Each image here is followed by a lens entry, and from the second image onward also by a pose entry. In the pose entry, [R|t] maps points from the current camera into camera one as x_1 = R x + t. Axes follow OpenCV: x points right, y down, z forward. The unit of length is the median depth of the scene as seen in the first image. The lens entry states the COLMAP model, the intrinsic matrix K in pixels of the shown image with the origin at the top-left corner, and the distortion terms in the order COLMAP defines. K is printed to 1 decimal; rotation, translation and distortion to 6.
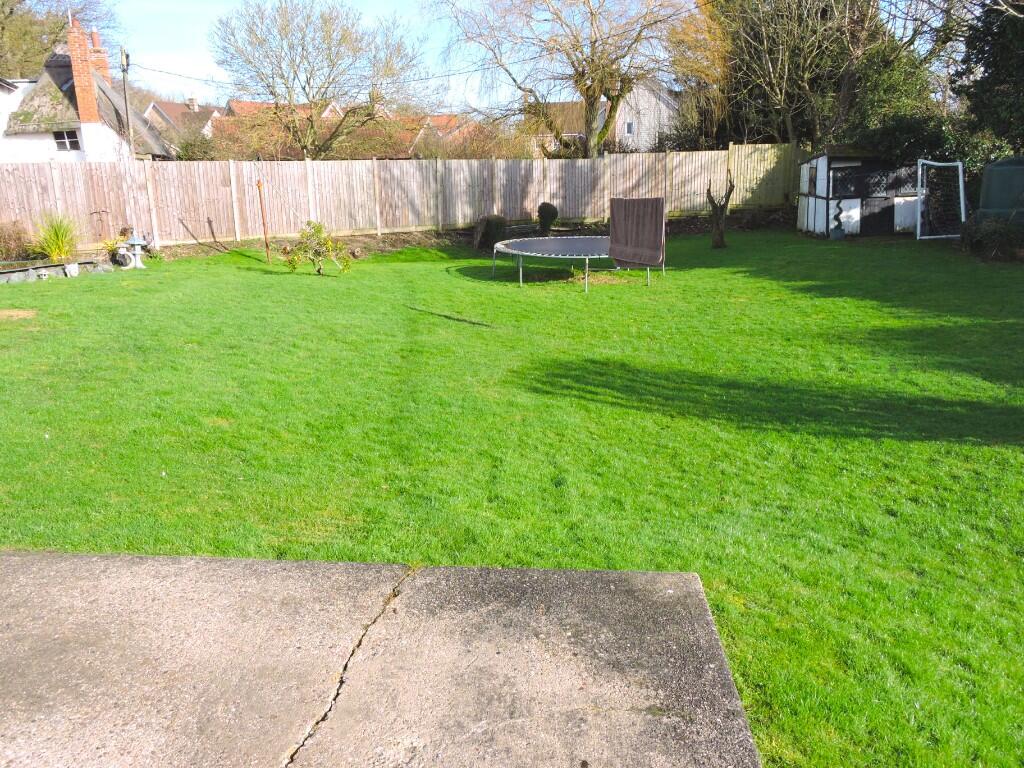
lens RADIAL K [[834.3, 0, 512.0], [0, 834.3, 384.0], [0, 0, 1]] dist [-0.021750, 0.006899]
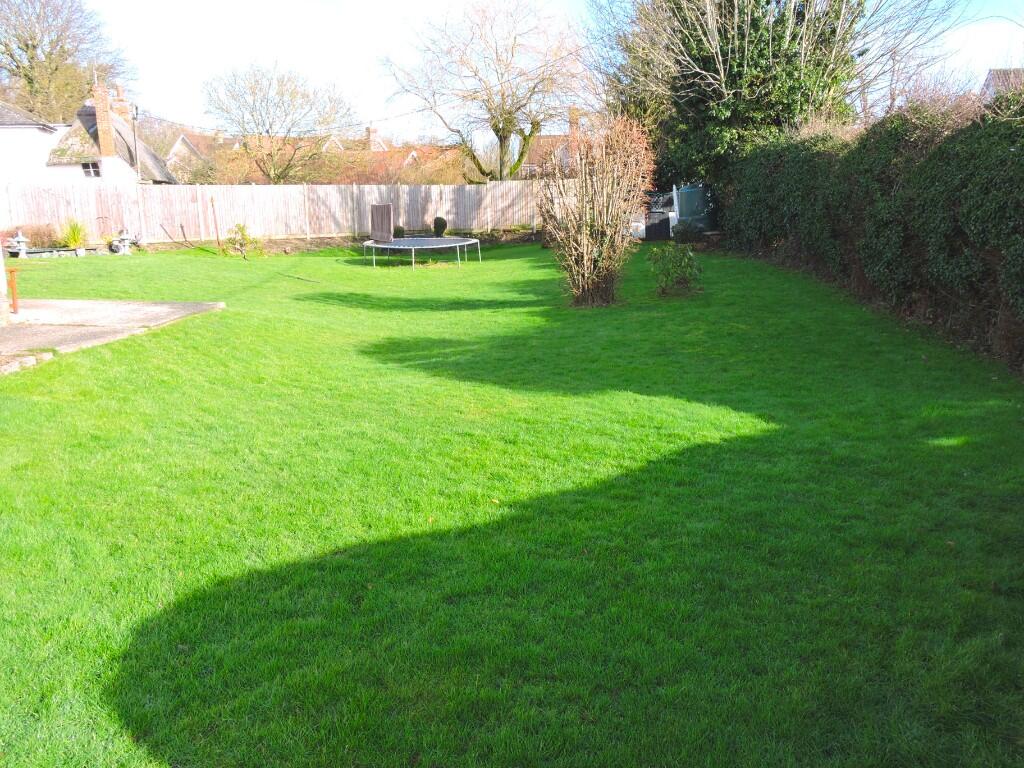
lens RADIAL K [[834.3, 0, 512.0], [0, 834.3, 384.0], [0, 0, 1]] dist [-0.021750, 0.006899]
pose [[0.999107, 0.013838, -0.039910, 0.224878], [-0.015106, 0.999385, -0.031634, 0.094991], [0.039447, 0.032209, 0.998702, -0.338448]]
